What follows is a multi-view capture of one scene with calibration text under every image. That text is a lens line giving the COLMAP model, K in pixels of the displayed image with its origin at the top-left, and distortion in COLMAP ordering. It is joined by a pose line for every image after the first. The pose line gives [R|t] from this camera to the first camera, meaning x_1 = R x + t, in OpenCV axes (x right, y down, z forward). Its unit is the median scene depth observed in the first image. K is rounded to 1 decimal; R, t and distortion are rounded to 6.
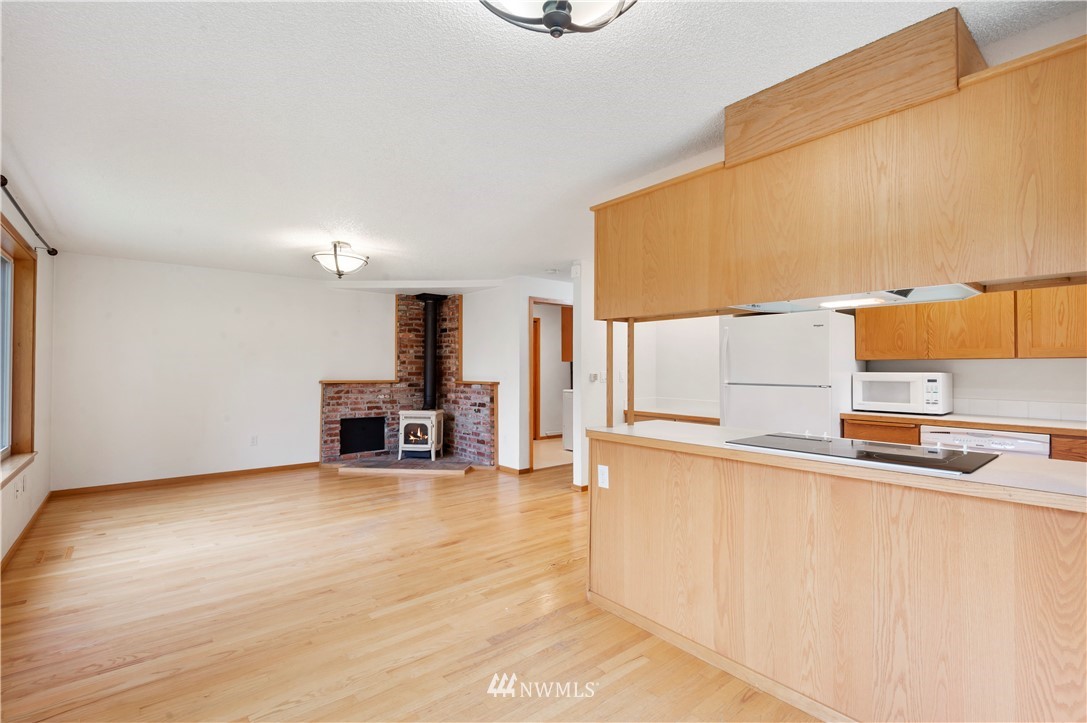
lens RADIAL K [[500.3, 0, 543.5], [0, 500.3, 362.4], [0, 0, 1]] dist [0.008726, -0.000572]
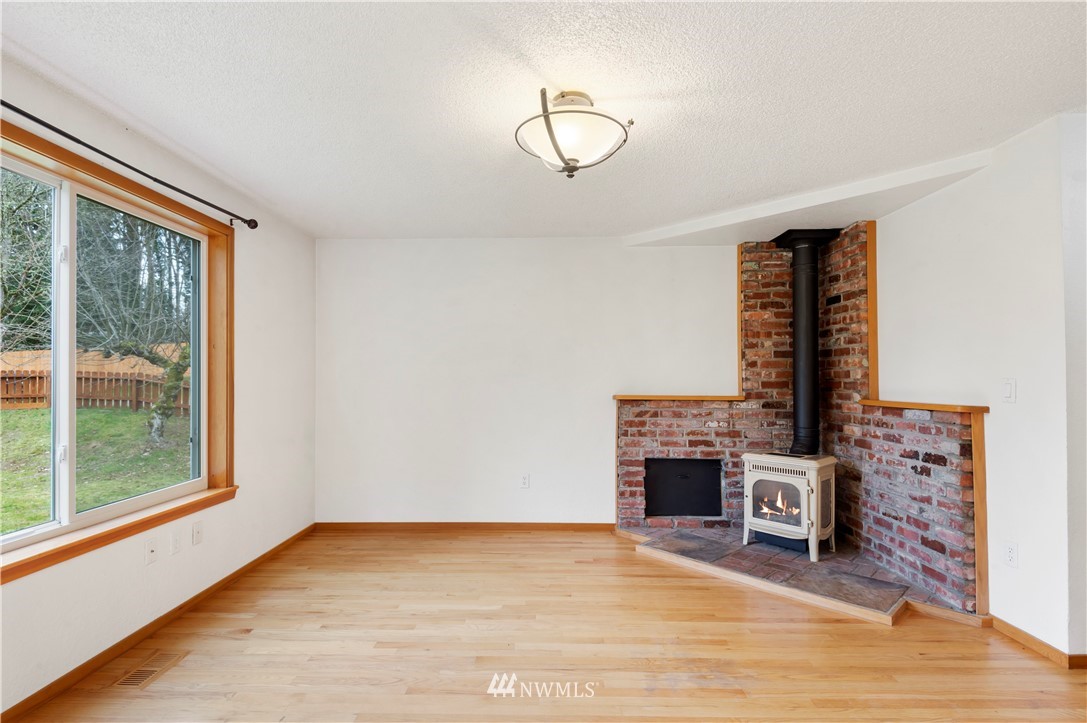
lens RADIAL K [[529.0, 0, 541.9], [0, 529.0, 367.2], [0, 0, 1]] dist [0.009184, -0.004203]
pose [[0.755815, -0.015912, -0.654591, -0.074844], [0.012517, 0.999873, -0.009852, 0.006575], [0.654665, -0.000747, 0.755919, 0.417645]]
